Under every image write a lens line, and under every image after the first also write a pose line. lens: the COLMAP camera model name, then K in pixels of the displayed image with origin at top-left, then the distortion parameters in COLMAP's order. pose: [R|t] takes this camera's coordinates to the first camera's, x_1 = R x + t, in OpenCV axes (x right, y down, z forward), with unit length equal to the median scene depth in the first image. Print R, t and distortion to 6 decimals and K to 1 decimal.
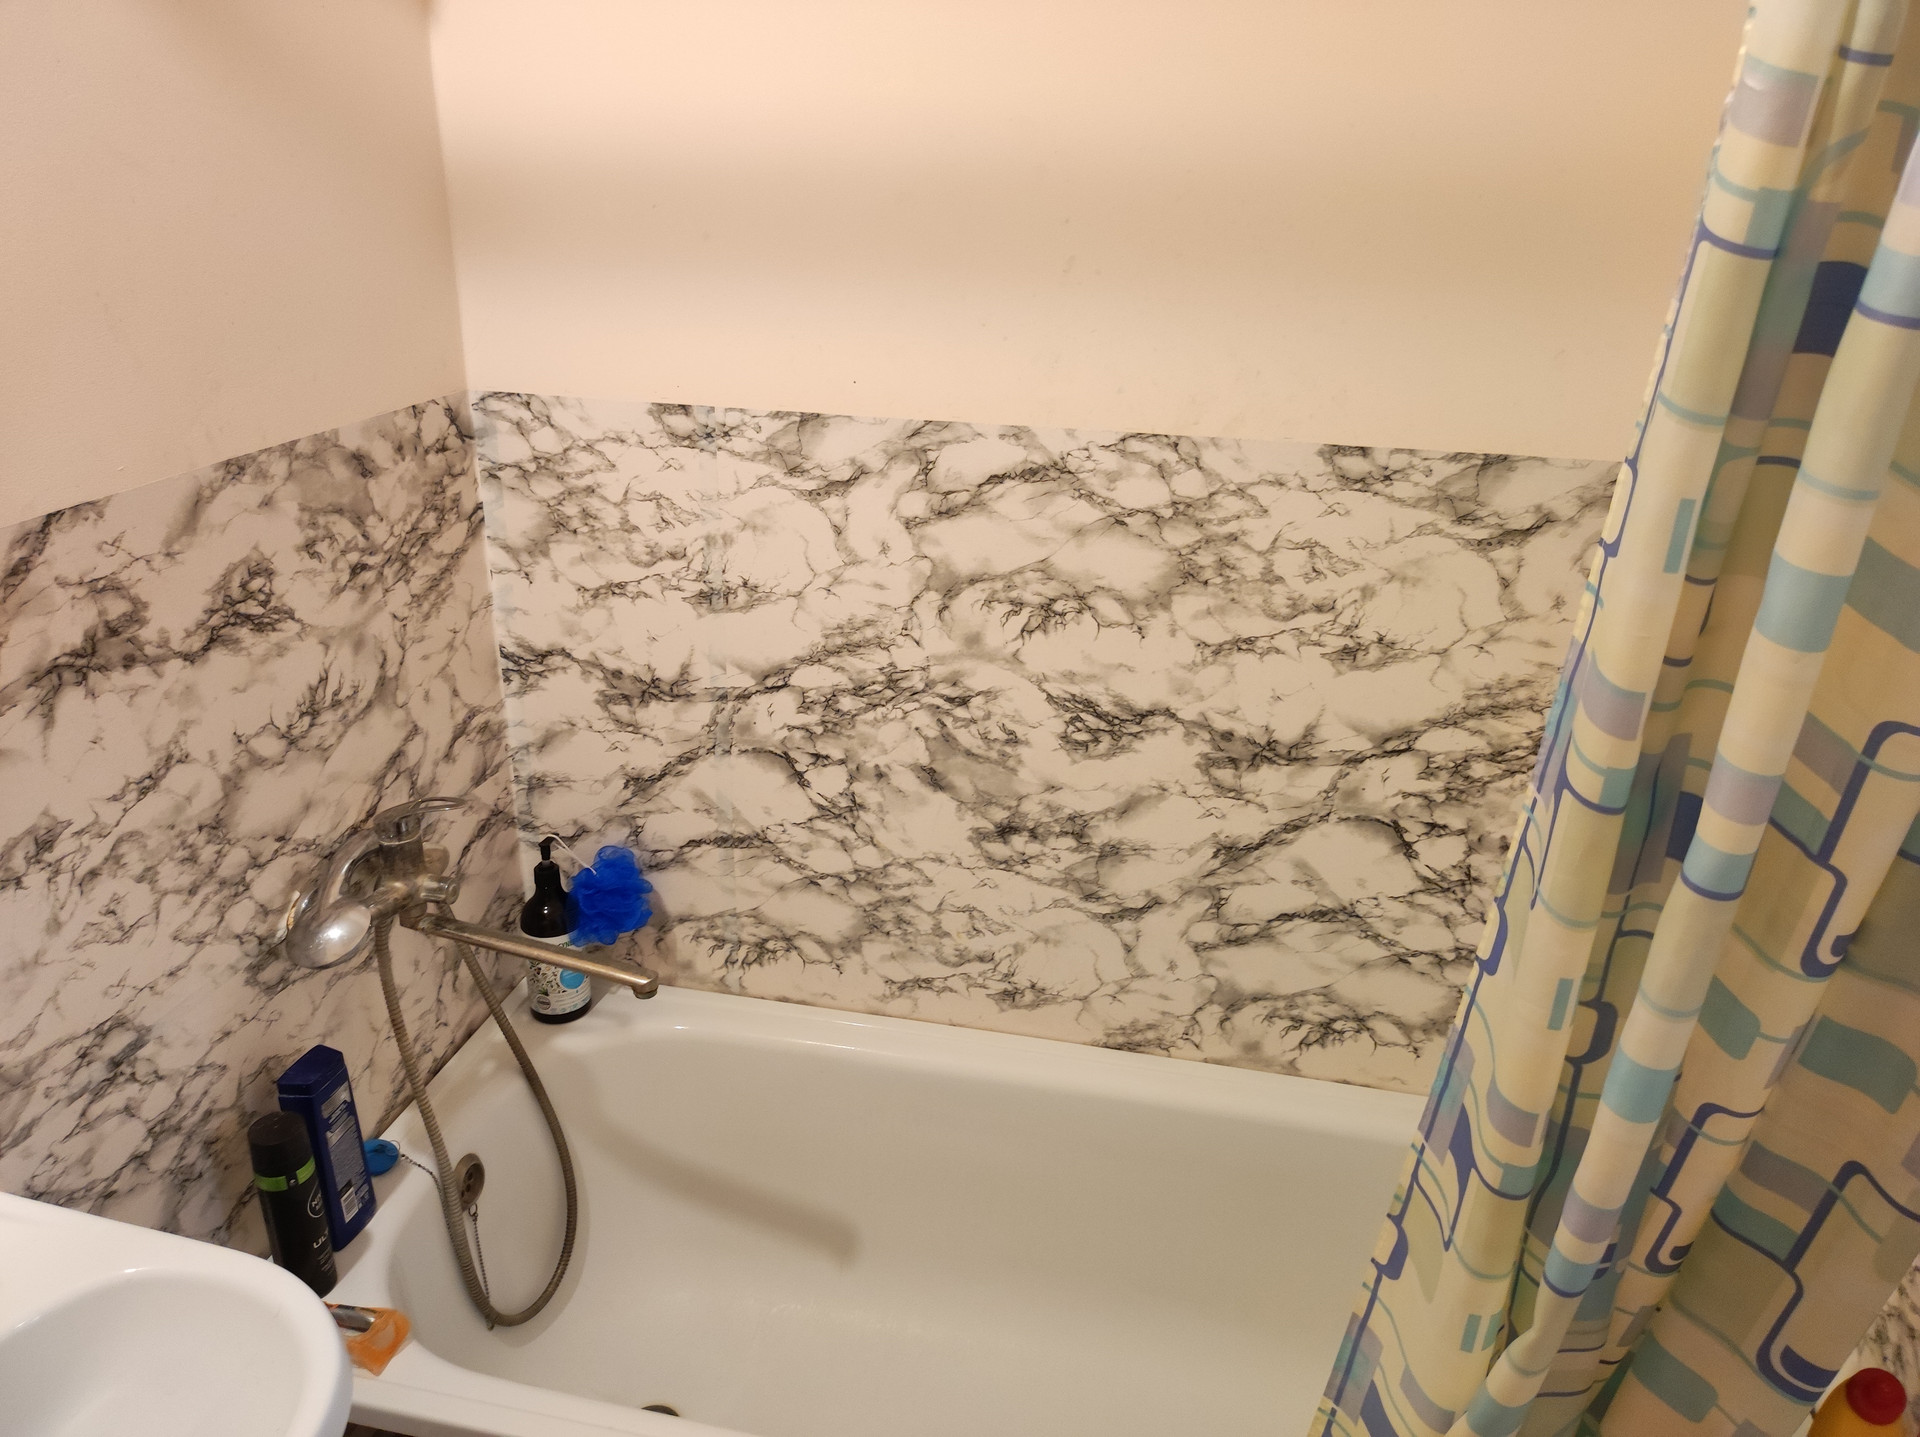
lens RADIAL K [[1416.0, 0, 964.8], [0, 1416.0, 727.0], [0, 0, 1]] dist [0.025958, -0.013145]
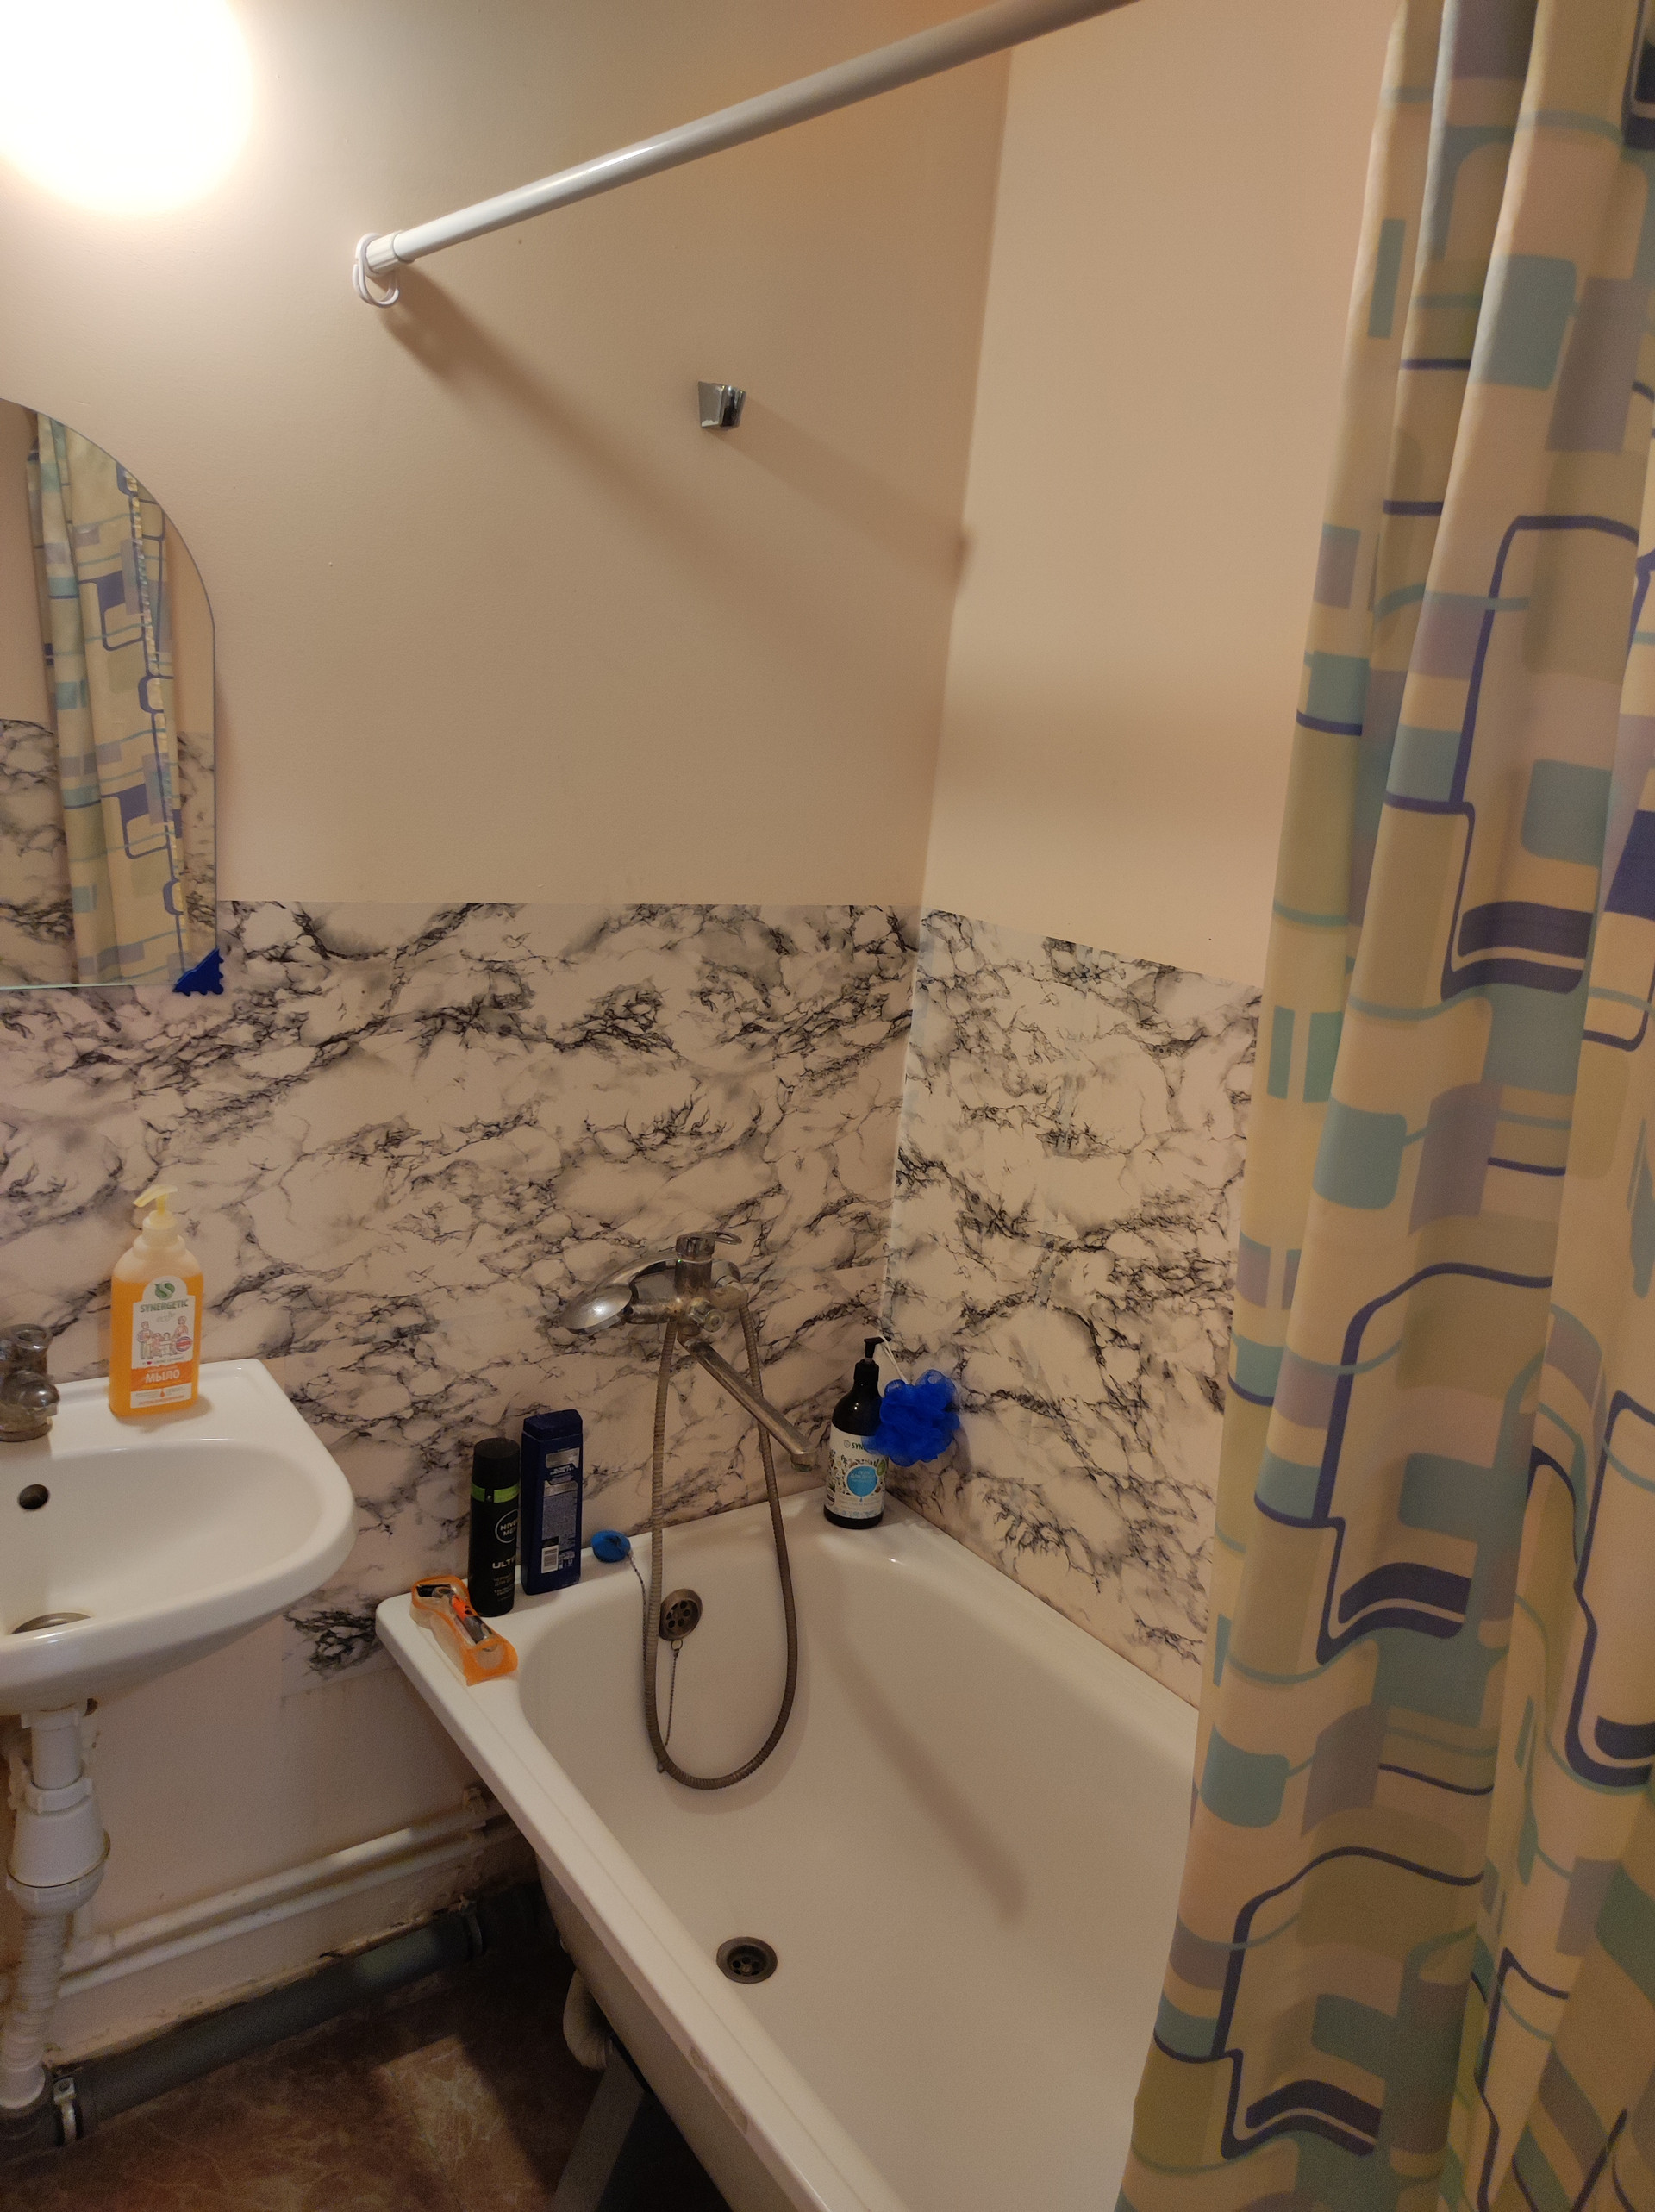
lens RADIAL K [[1631.3, 0, 842.0], [0, 1631.3, 1108.7], [0, 0, 1]] dist [0.025958, -0.013145]
pose [[0.742029, 0.203940, -0.638593, 0.440980], [-0.327476, 0.941480, -0.079849, 0.028124], [0.584938, 0.268374, 0.765391, 0.055060]]
